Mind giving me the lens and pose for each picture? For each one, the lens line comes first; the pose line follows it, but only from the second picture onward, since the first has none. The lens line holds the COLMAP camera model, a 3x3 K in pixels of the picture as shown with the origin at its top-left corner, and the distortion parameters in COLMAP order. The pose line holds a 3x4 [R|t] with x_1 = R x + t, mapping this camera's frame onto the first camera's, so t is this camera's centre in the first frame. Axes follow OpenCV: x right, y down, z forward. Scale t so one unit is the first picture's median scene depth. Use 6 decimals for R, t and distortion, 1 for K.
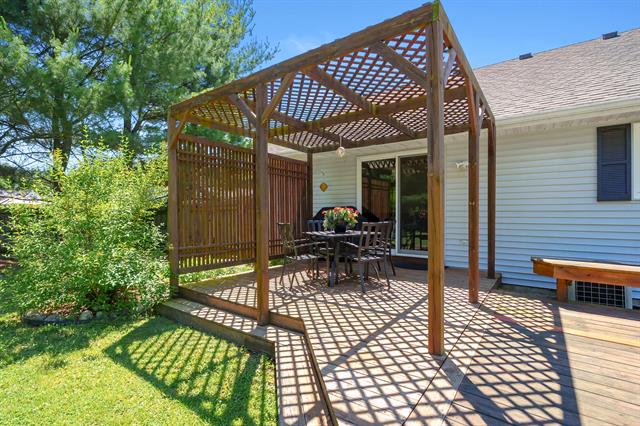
lens RADIAL K [[305.6, 0, 321.1], [0, 305.6, 214.0], [0, 0, 1]] dist [-0.012046, 0.000685]
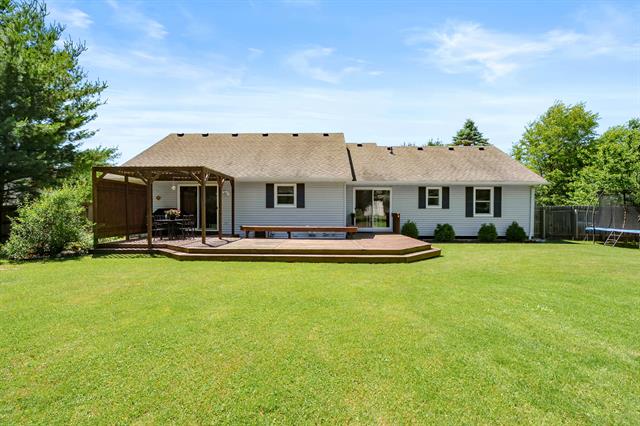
lens RADIAL K [[296.7, 0, 322.8], [0, 296.7, 211.0], [0, 0, 1]] dist [-0.015619, 0.000621]
pose [[0.814302, -0.003631, 0.580430, -0.346958], [0.000667, 0.999986, 0.005321, -0.022803], [-0.580441, -0.003946, 0.814293, -1.696546]]
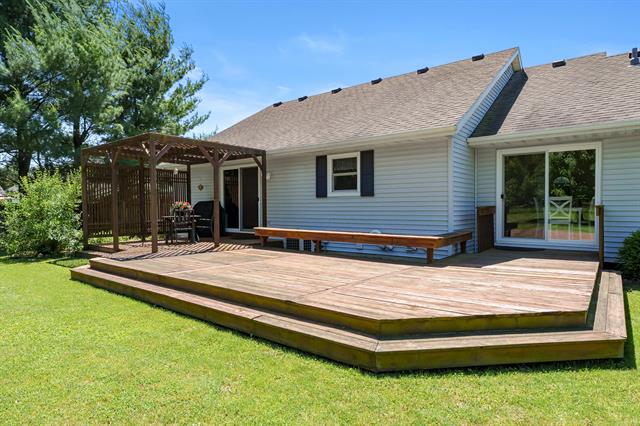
lens RADIAL K [[386.5, 0, 323.3], [0, 386.5, 211.7], [0, 0, 1]] dist [0.005240, 0.001469]
pose [[0.999170, -0.005346, -0.040371, 0.995657], [0.005840, 0.999910, 0.012116, 0.013378], [0.040302, -0.012341, 0.999111, -1.227807]]
